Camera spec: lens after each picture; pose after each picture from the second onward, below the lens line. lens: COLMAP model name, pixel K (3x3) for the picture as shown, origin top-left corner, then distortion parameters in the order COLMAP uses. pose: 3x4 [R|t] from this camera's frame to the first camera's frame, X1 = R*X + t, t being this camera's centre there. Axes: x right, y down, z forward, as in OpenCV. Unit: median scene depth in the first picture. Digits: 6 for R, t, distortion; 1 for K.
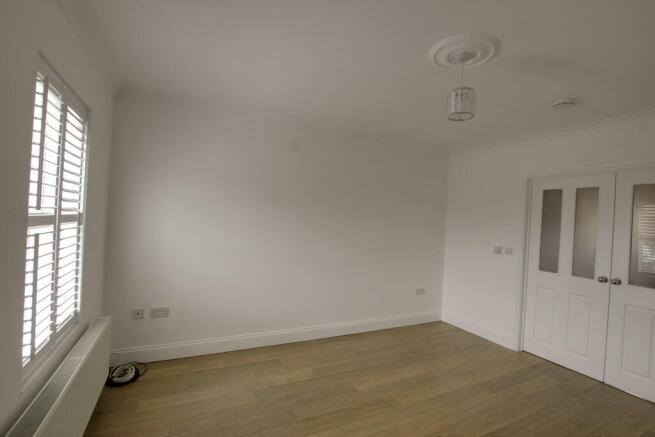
lens RADIAL K [[313.7, 0, 327.5], [0, 313.7, 218.5], [0, 0, 1]] dist [-0.003075, 0.000266]
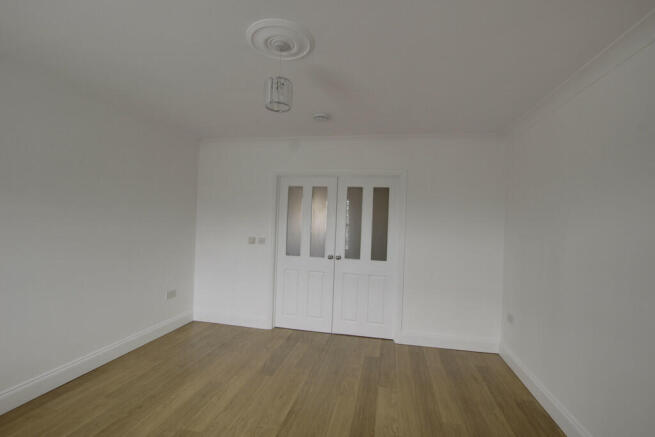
lens RADIAL K [[313.7, 0, 327.5], [0, 313.7, 218.5], [0, 0, 1]] dist [-0.003075, 0.000266]
pose [[0.625654, -0.021561, 0.779803, -0.143956], [-0.003572, 0.999528, 0.030502, -0.007732], [-0.780092, -0.021869, 0.625282, 0.160530]]
